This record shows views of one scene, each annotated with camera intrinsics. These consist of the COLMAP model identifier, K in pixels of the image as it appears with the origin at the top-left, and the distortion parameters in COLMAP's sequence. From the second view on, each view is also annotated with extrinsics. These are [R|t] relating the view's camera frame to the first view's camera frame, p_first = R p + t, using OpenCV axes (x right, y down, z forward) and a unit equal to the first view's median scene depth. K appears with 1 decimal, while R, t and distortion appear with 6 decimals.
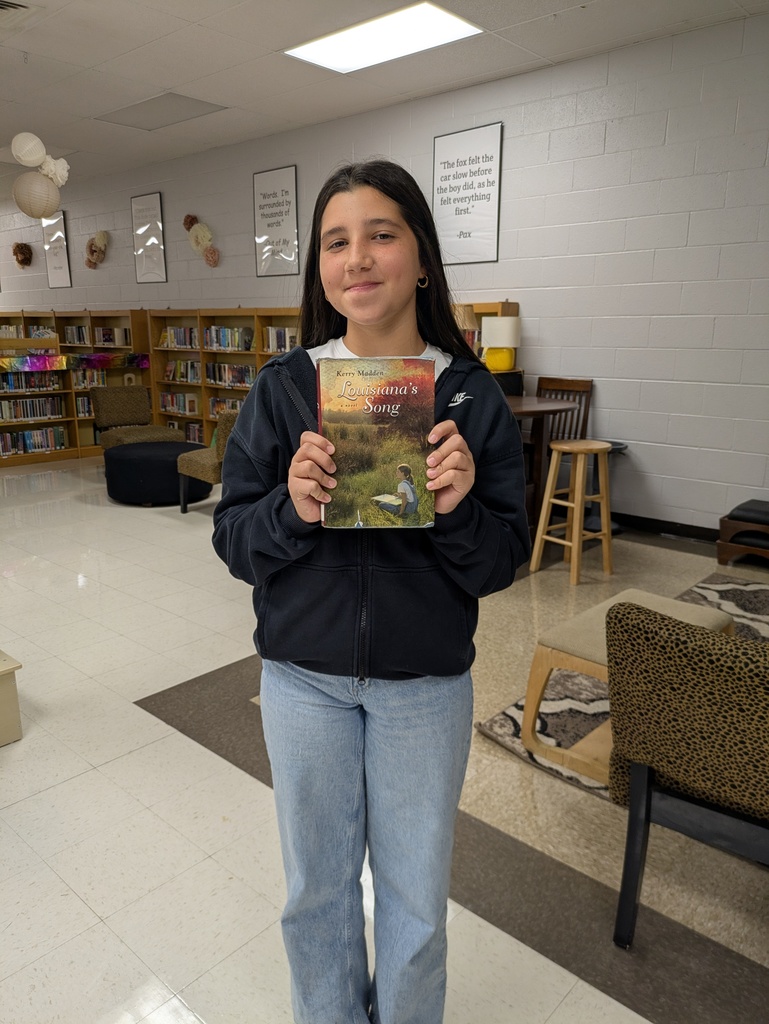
lens RADIAL K [[760.4, 0, 381.4], [0, 760.4, 518.3], [0, 0, 1]] dist [0.029098, -0.038136]
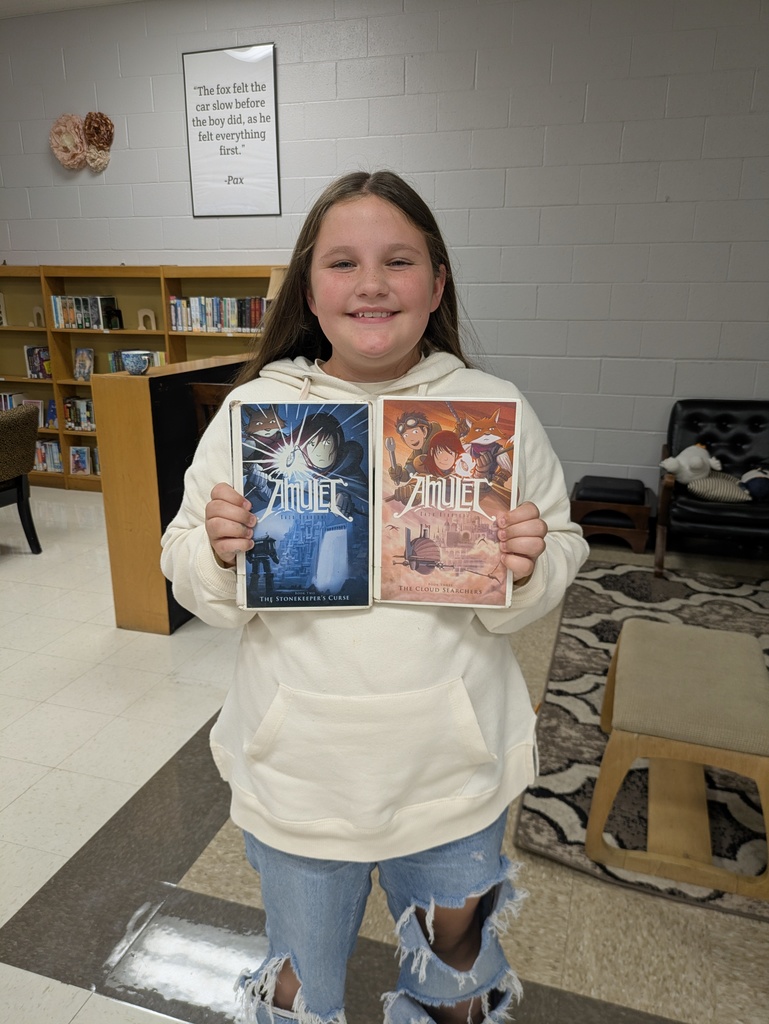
lens RADIAL K [[760.4, 0, 385.0], [0, 760.4, 519.5], [0, 0, 1]] dist [0.029098, -0.038136]
pose [[0.907521, -0.116415, 0.403552, -0.147593], [0.098293, 0.993005, 0.065415, -0.058644], [-0.408344, -0.019699, 0.912615, 0.219346]]
